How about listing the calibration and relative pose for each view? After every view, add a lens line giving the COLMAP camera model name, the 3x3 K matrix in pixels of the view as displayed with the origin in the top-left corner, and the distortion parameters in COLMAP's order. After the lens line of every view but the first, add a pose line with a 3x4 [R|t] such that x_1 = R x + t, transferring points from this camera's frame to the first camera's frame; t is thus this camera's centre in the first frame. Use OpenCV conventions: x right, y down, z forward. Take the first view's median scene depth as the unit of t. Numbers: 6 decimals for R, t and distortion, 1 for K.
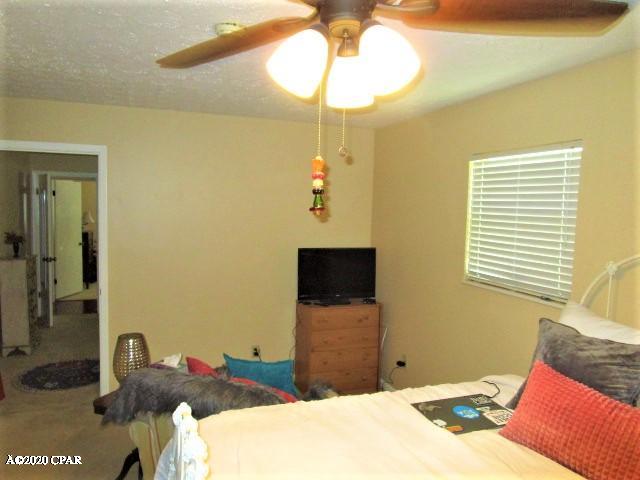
lens RADIAL K [[462.6, 0, 320.0], [0, 462.6, 240.0], [0, 0, 1]] dist [-0.007817, -0.003093]
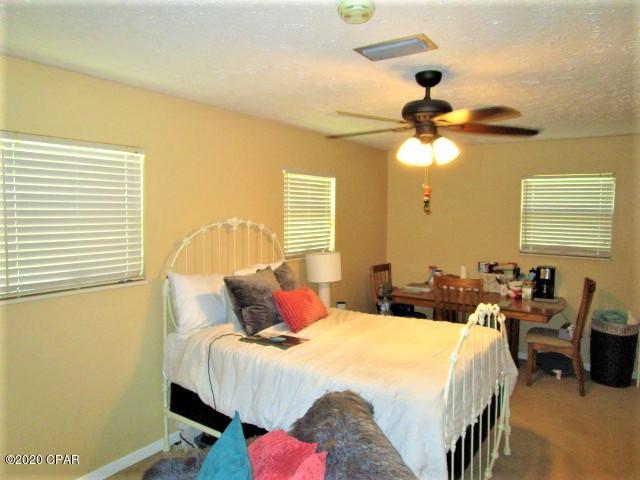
lens RADIAL K [[462.6, 0, 320.0], [0, 462.6, 240.0], [0, 0, 1]] dist [-0.007817, -0.003093]
pose [[-0.560663, -0.089252, 0.823220, -0.705621], [0.036675, 0.990522, 0.132369, -0.107630], [-0.827232, 0.104406, -0.552075, 1.210630]]
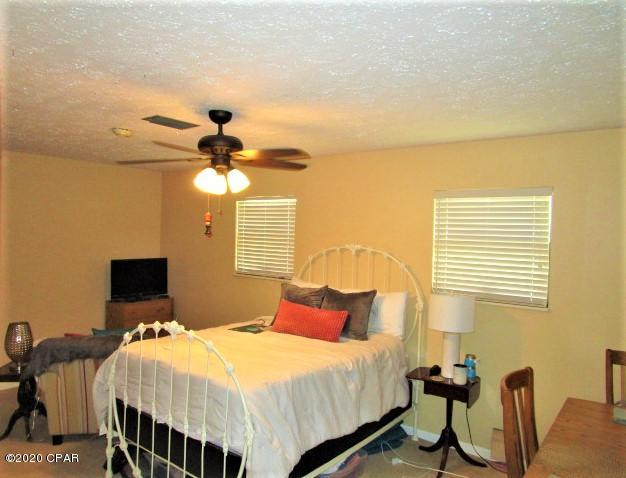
lens RADIAL K [[476.0, 0, 313.0], [0, 476.0, 239.0], [0, 0, 1]] dist [0.000165, -0.000006]
pose [[0.849968, -0.016278, 0.526582, -0.410027], [0.036431, 0.998946, -0.027924, 0.026333], [-0.525573, 0.042918, 0.849665, -0.701881]]
